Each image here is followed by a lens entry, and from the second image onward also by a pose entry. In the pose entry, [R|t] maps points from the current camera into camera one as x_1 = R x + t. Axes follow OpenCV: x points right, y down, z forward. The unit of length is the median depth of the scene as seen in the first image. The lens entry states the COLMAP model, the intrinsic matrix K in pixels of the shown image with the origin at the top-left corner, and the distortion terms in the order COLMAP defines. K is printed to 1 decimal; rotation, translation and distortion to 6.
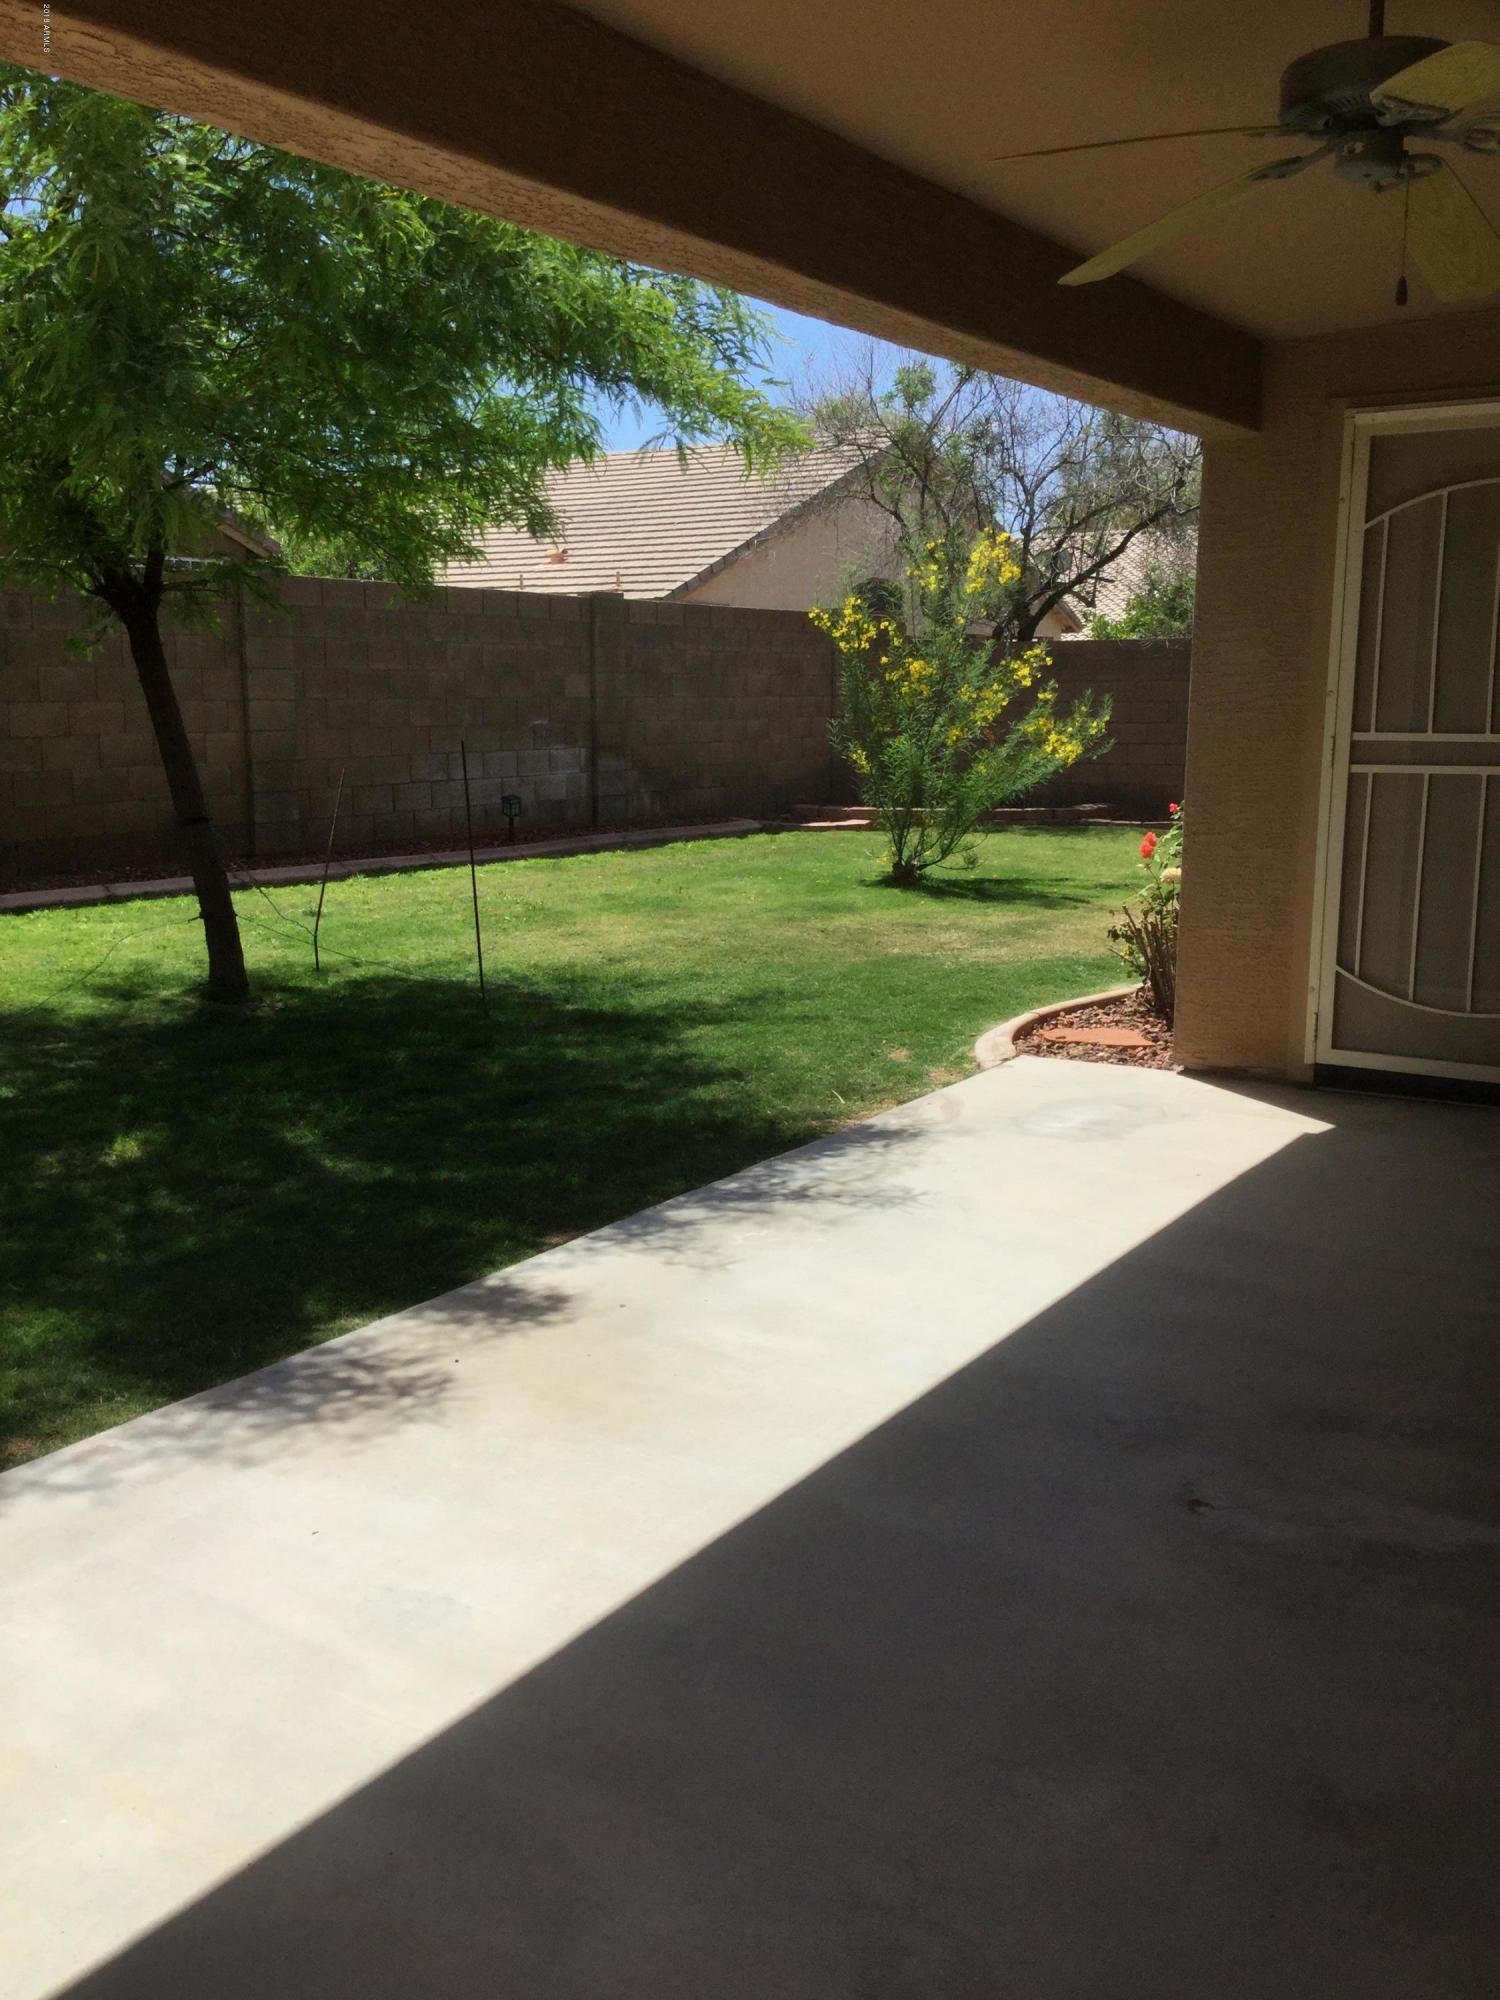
lens RADIAL K [[1768.1, 0, 749.5], [0, 1768.1, 1022.4], [0, 0, 1]] dist [0.113809, -0.194572]
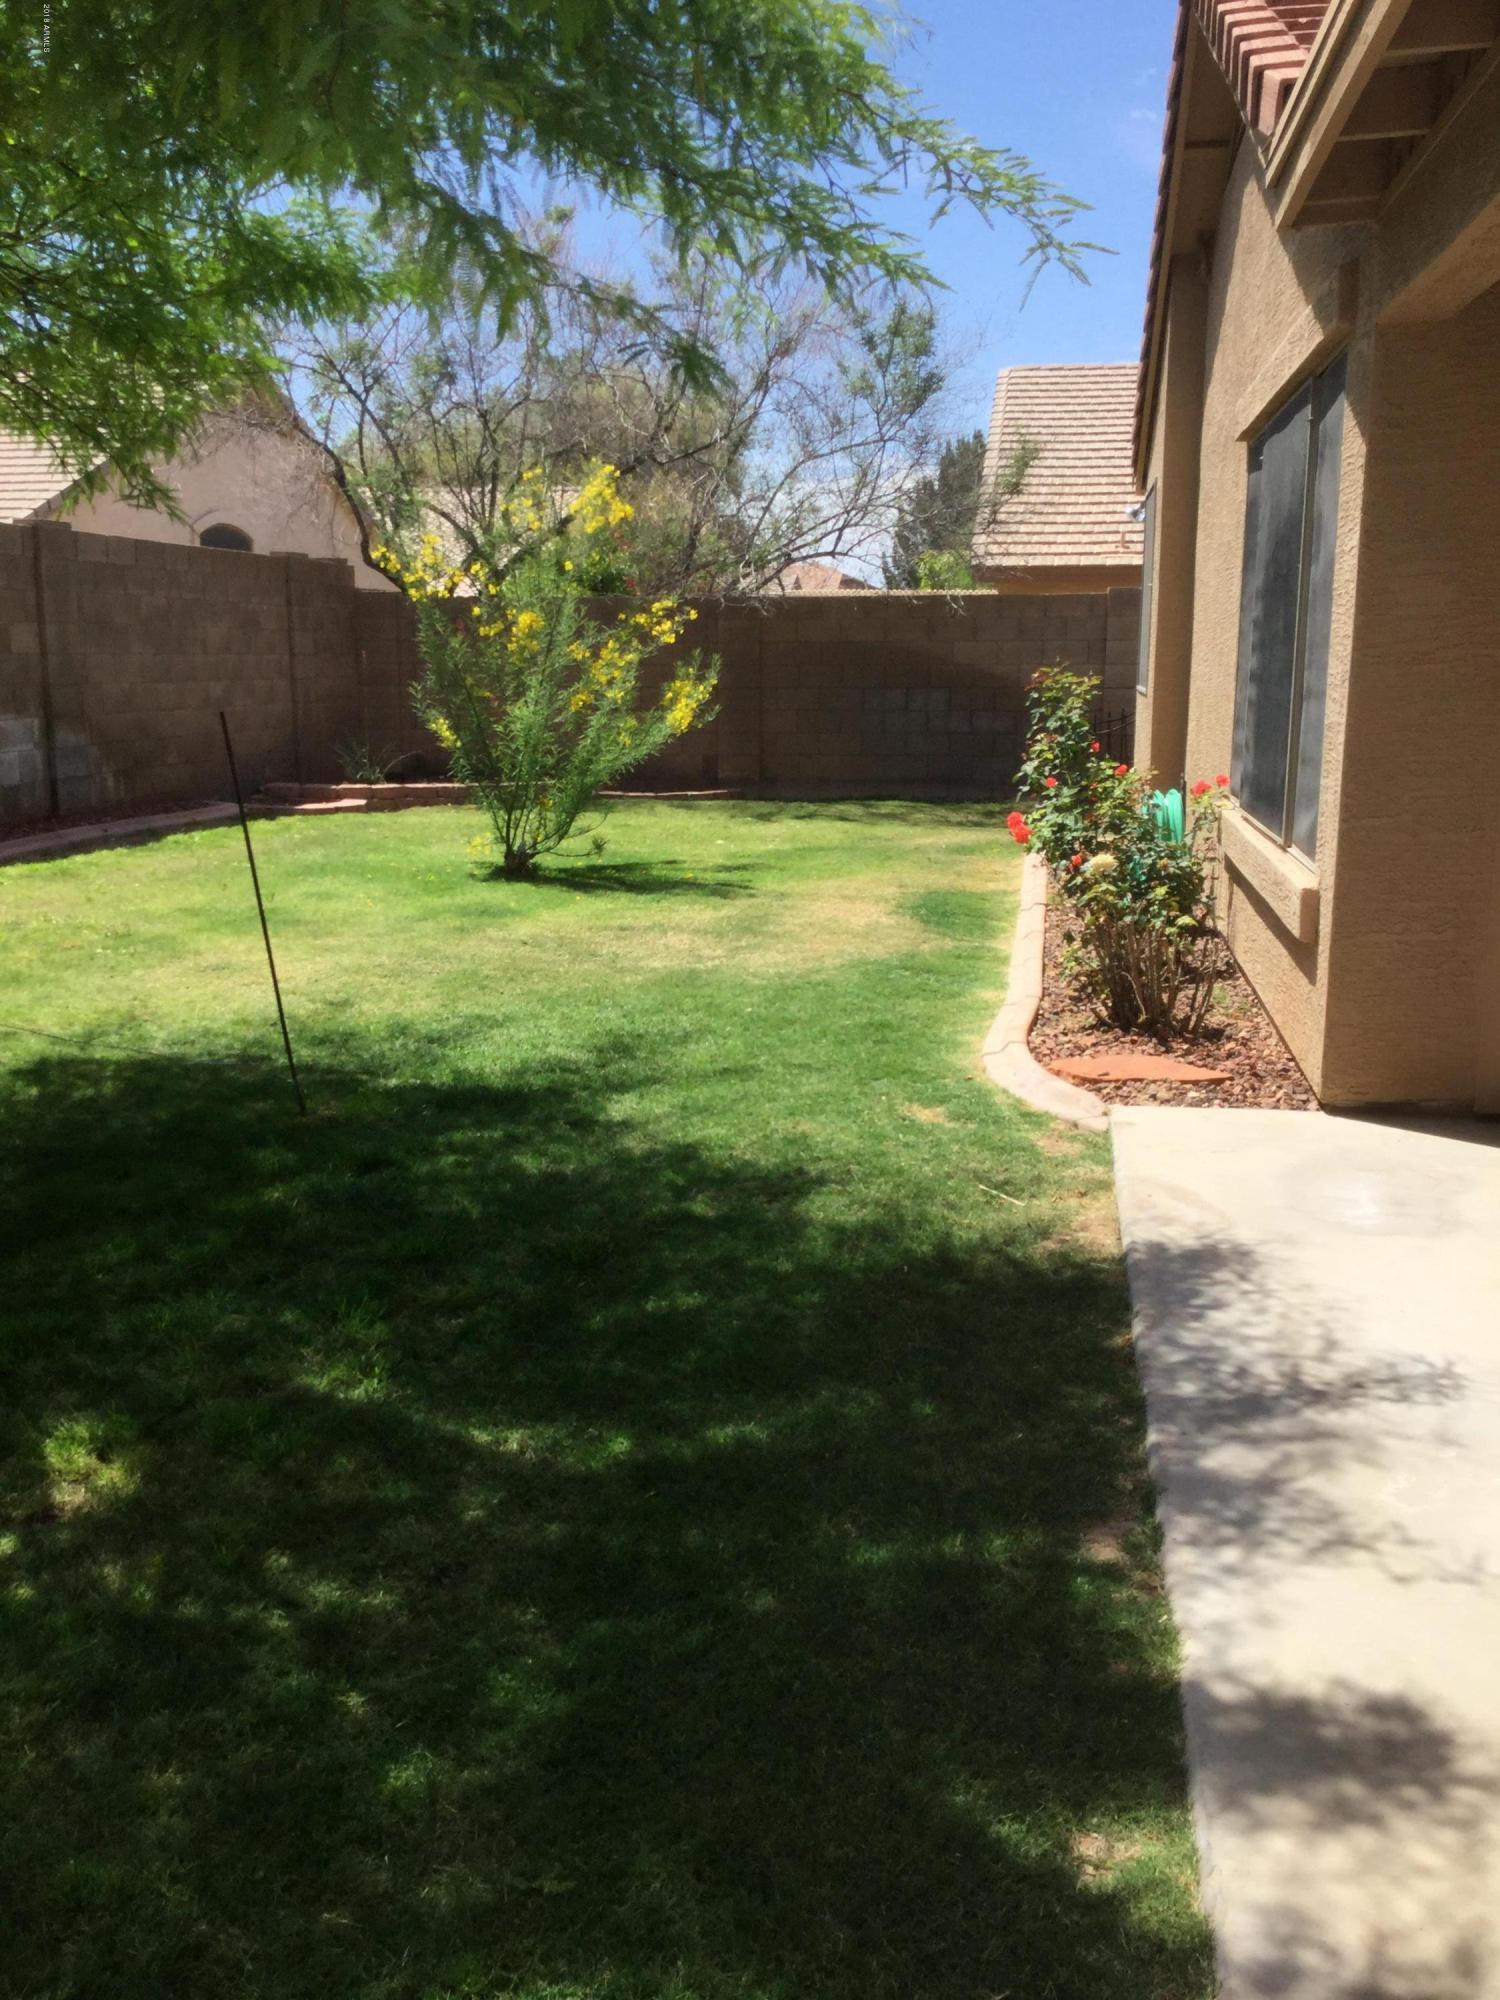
lens RADIAL K [[1768.1, 0, 749.5], [0, 1768.1, 1022.4], [0, 0, 1]] dist [0.113809, -0.194572]
pose [[0.915337, -0.080714, 0.394516, -0.392056], [0.073221, 0.996735, 0.034039, -0.073853], [-0.395975, -0.002270, 0.918258, 0.441367]]
